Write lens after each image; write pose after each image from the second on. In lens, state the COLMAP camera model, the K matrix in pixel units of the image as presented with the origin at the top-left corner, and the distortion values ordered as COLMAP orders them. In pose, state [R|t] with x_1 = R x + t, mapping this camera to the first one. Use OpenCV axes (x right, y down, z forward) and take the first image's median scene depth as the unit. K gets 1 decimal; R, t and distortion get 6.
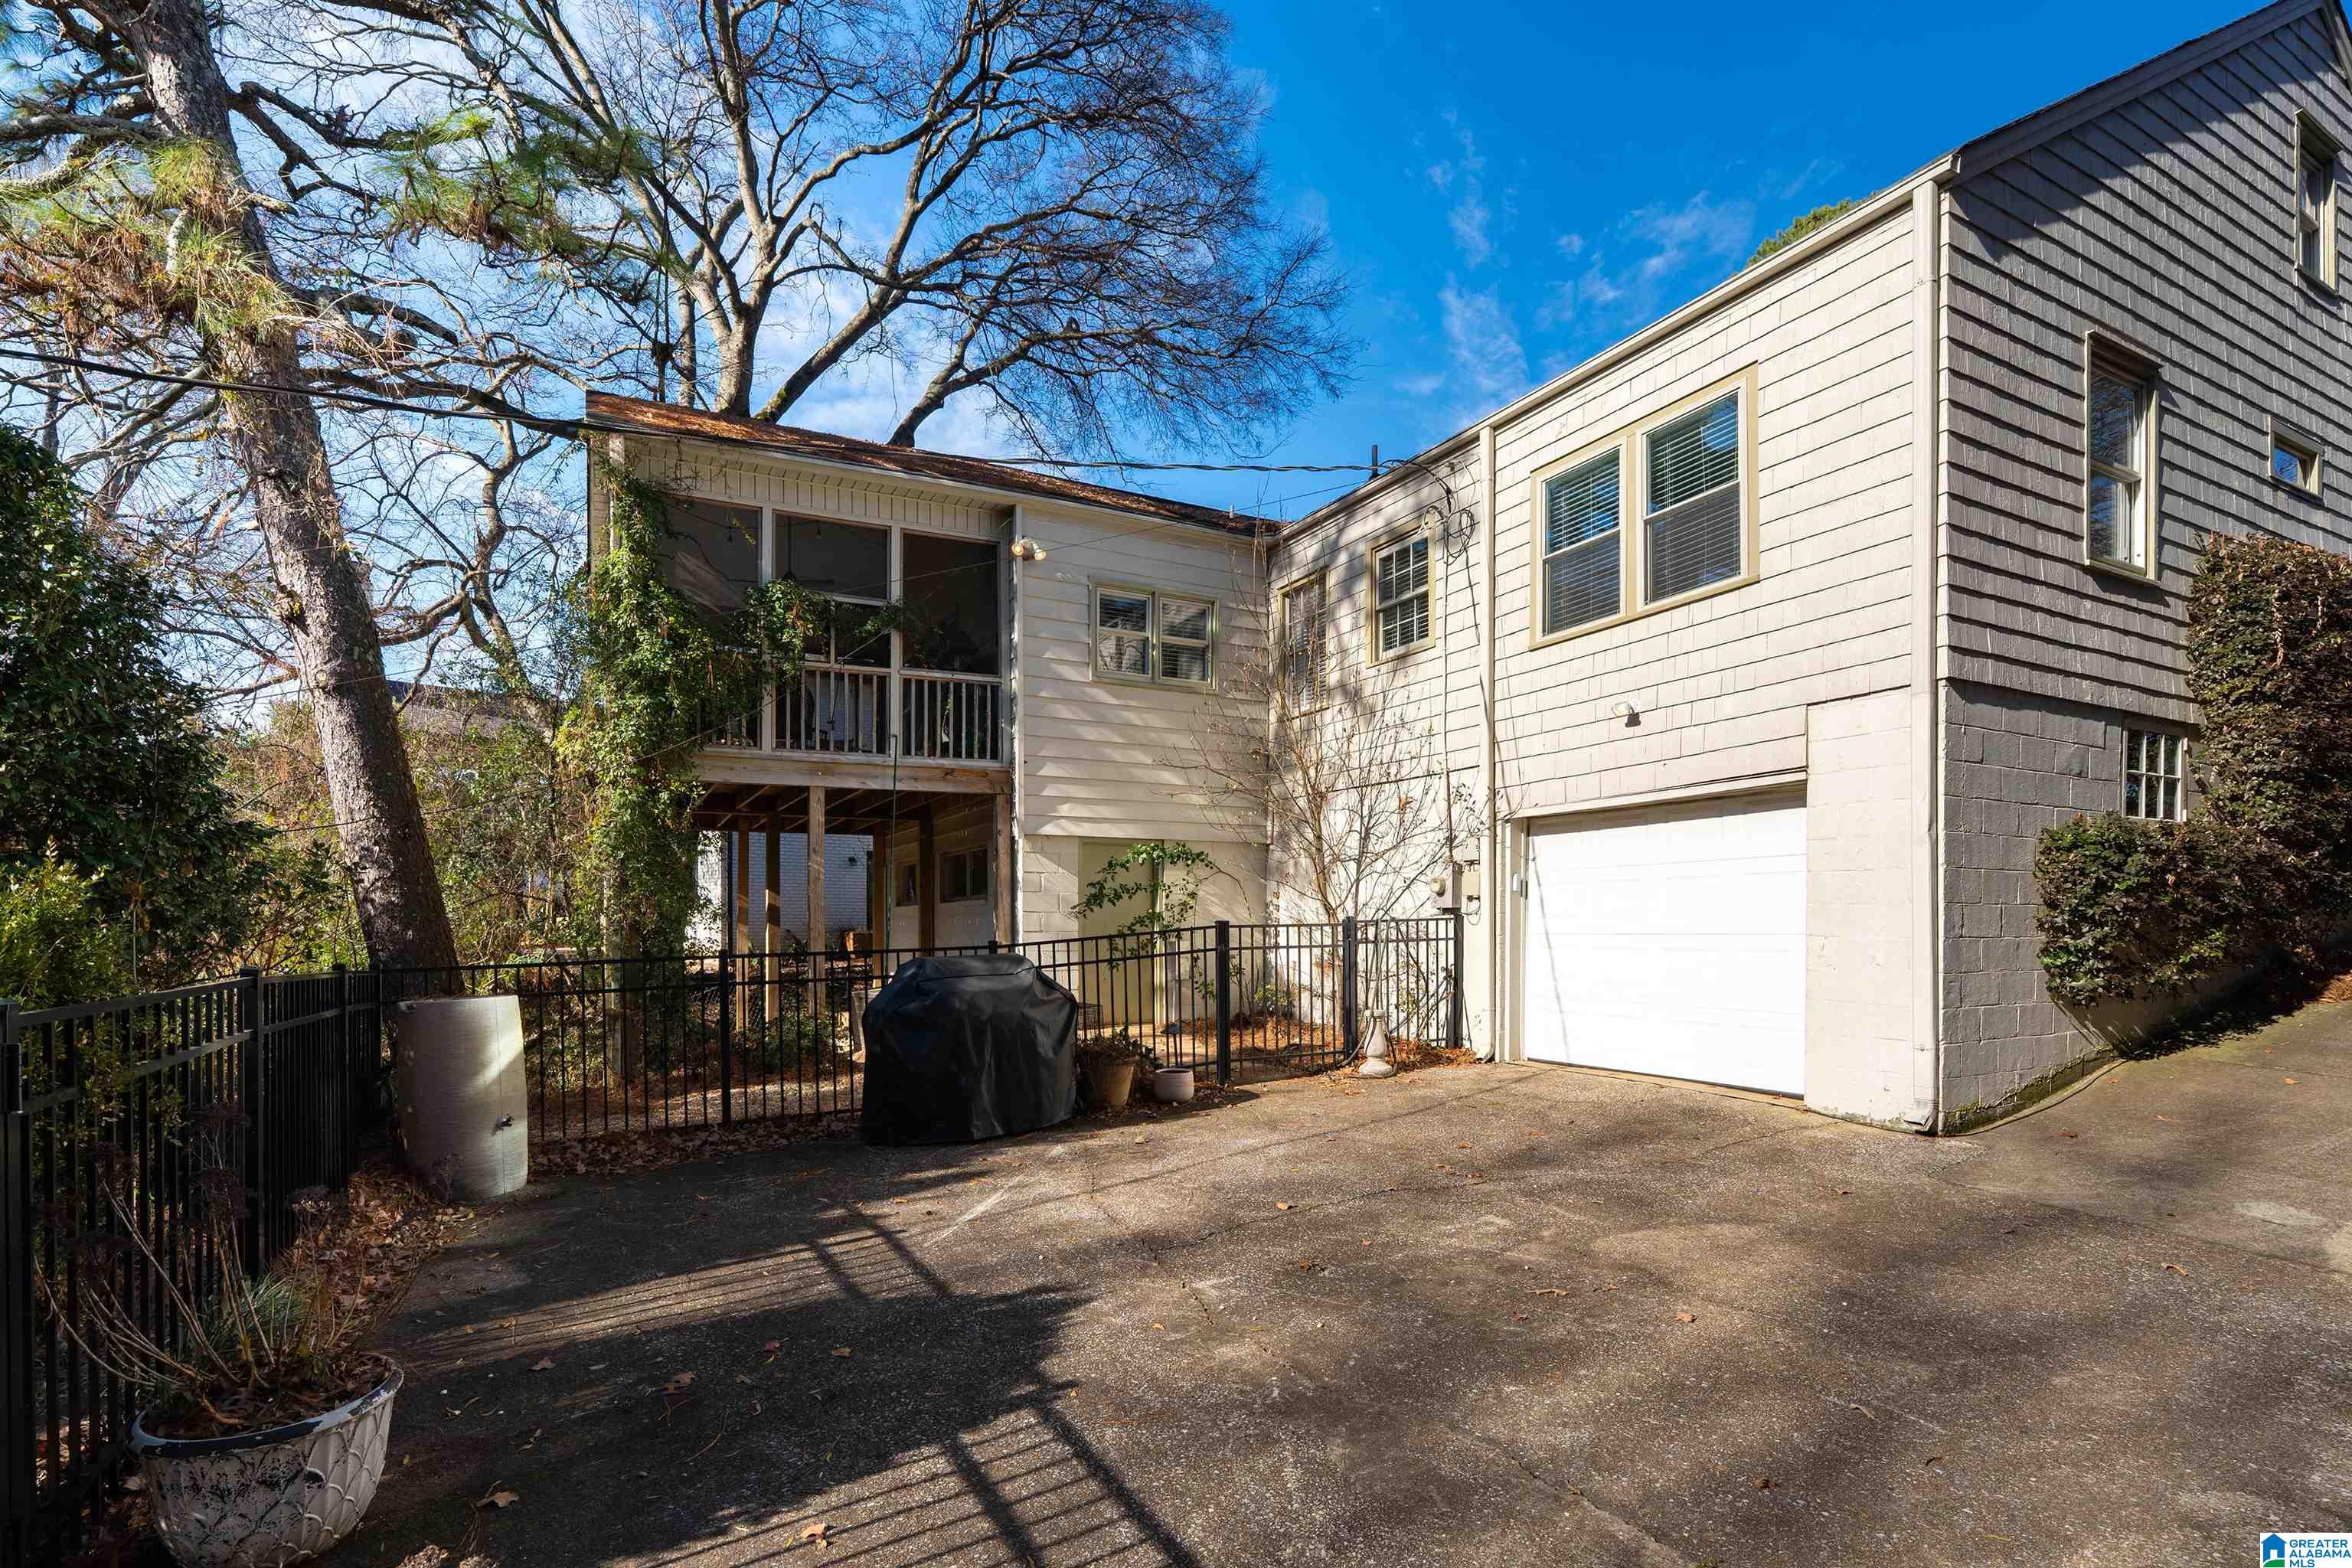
lens RADIAL K [[1108.1, 0, 1177.8], [0, 1108.1, 916.7], [0, 0, 1]] dist [-0.002105, -0.000177]
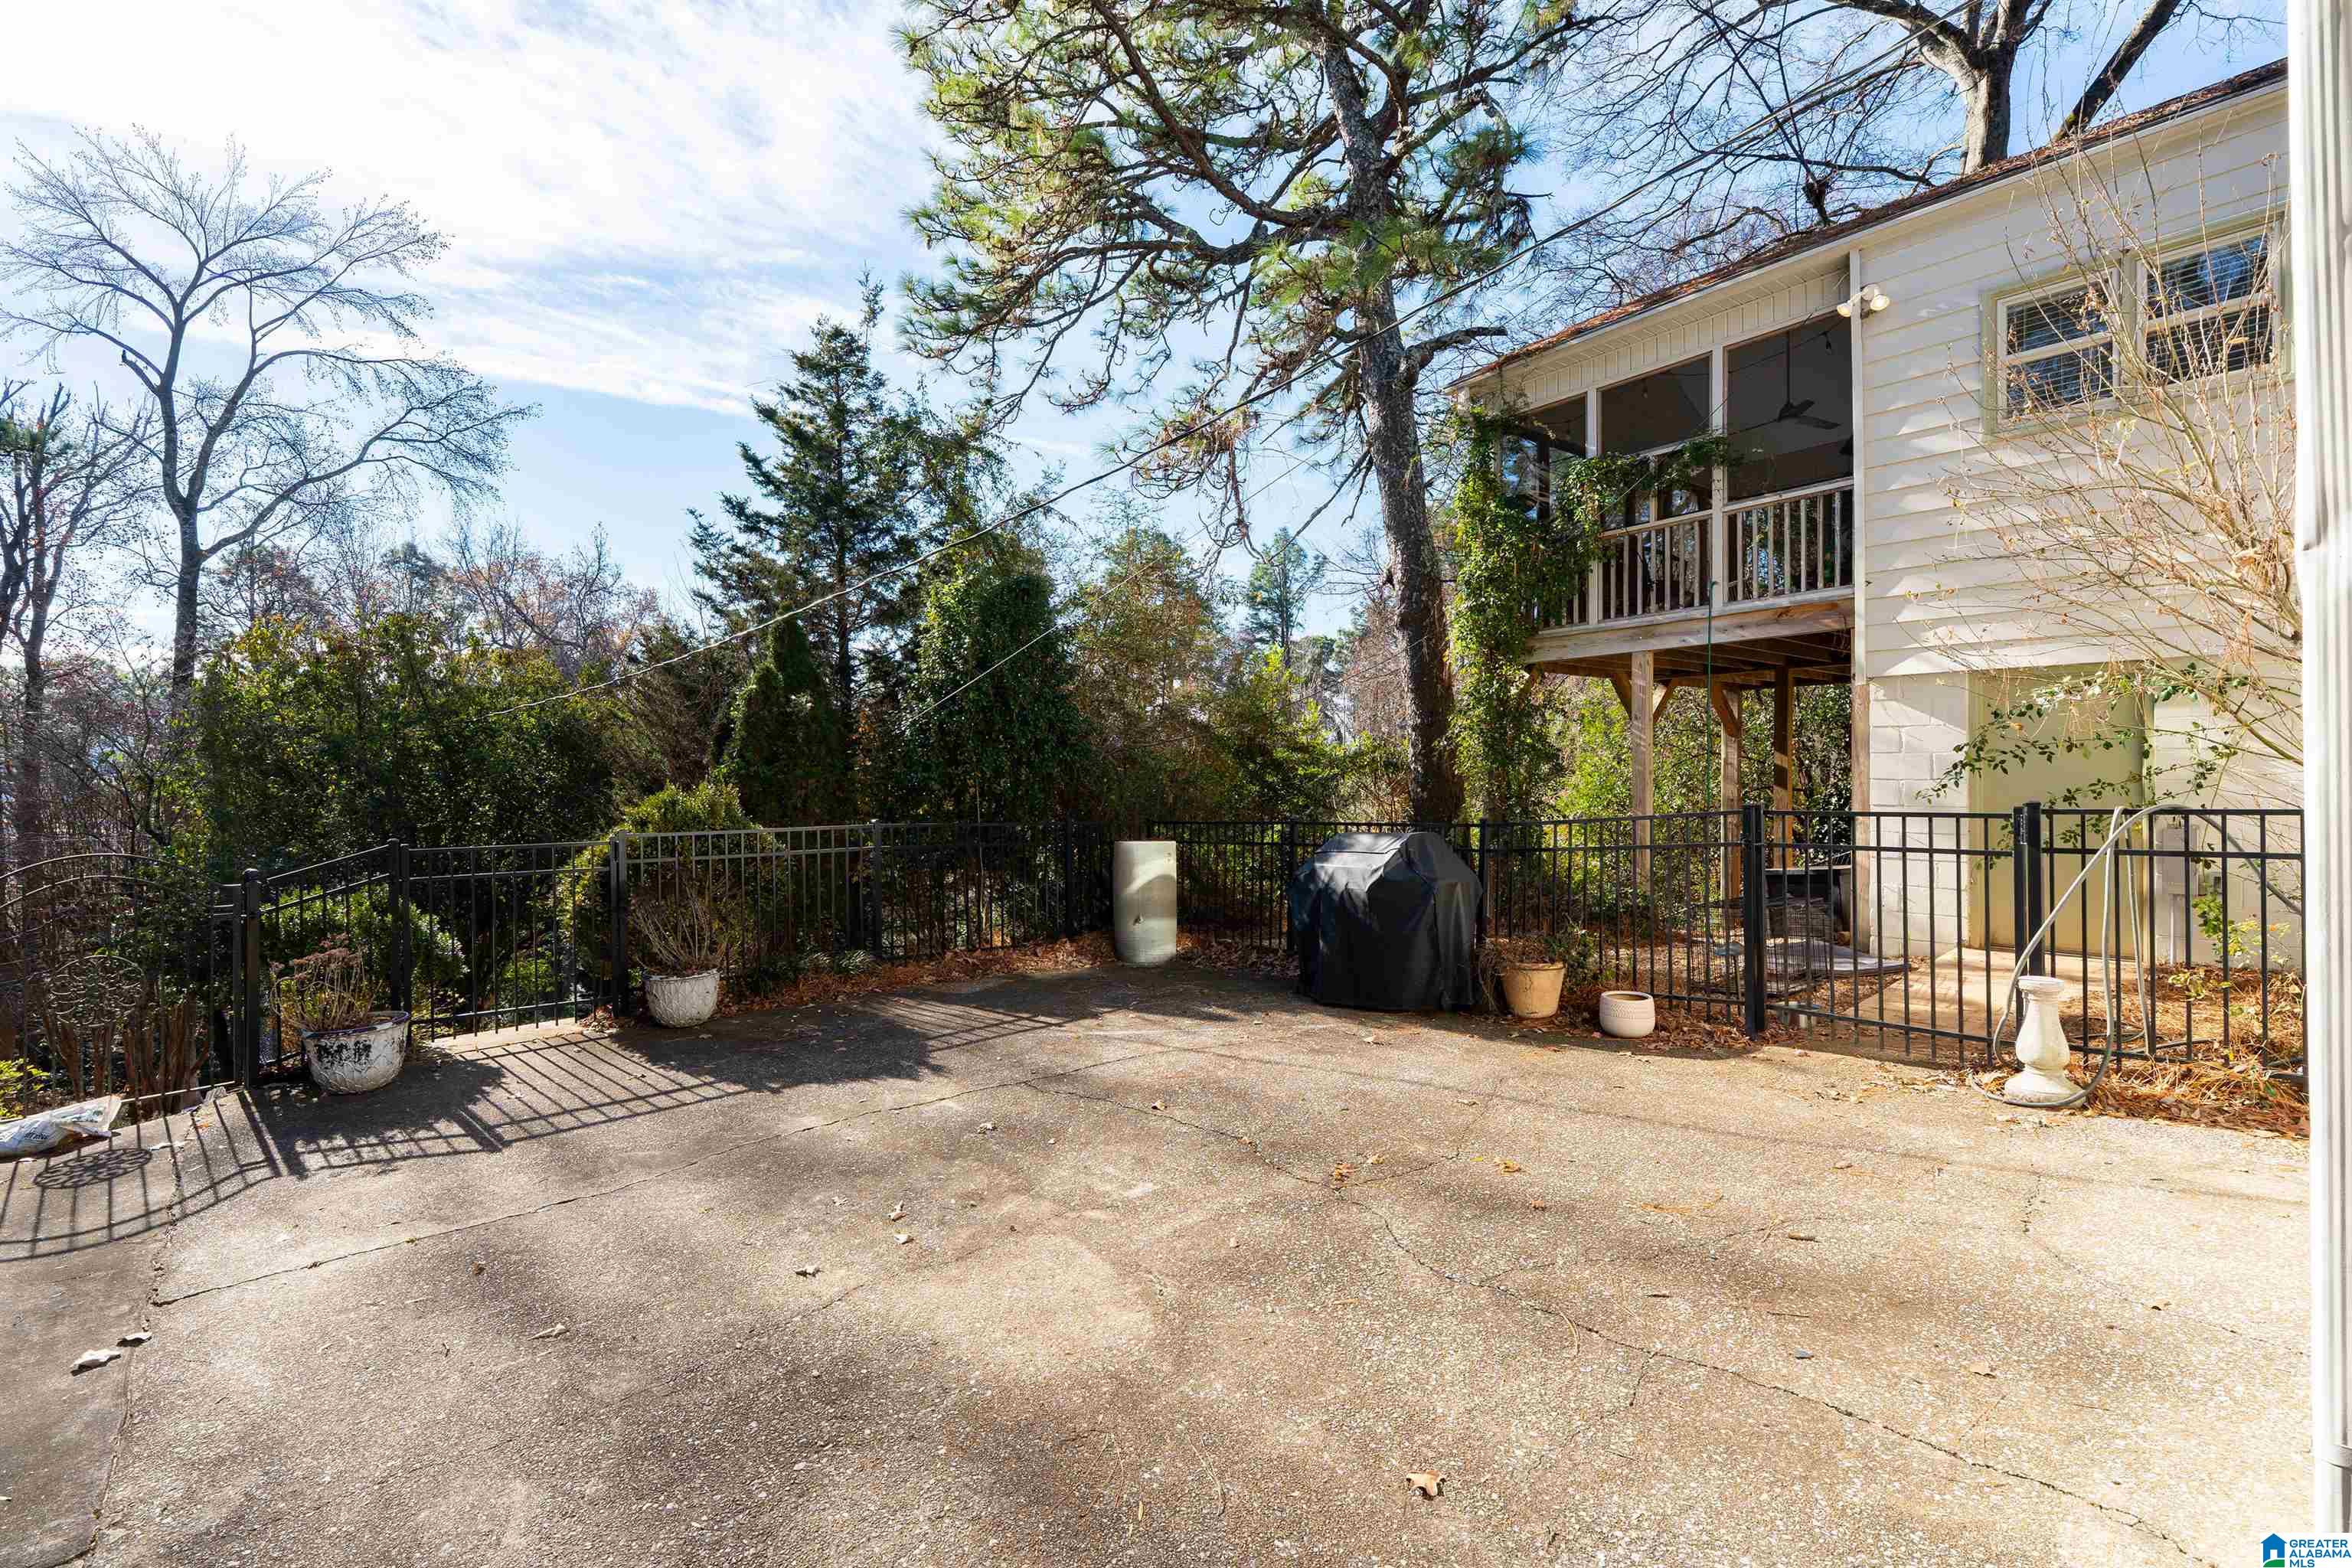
lens RADIAL K [[1041.7, 0, 1176.0], [0, 1041.7, 784.0], [0, 0, 1]] dist [0.000608, 0.000049]
pose [[0.187613, 0.017525, -0.982087, 0.508698], [0.021059, 0.999539, 0.021859, -0.027865], [0.982017, -0.024783, 0.187157, 0.413997]]
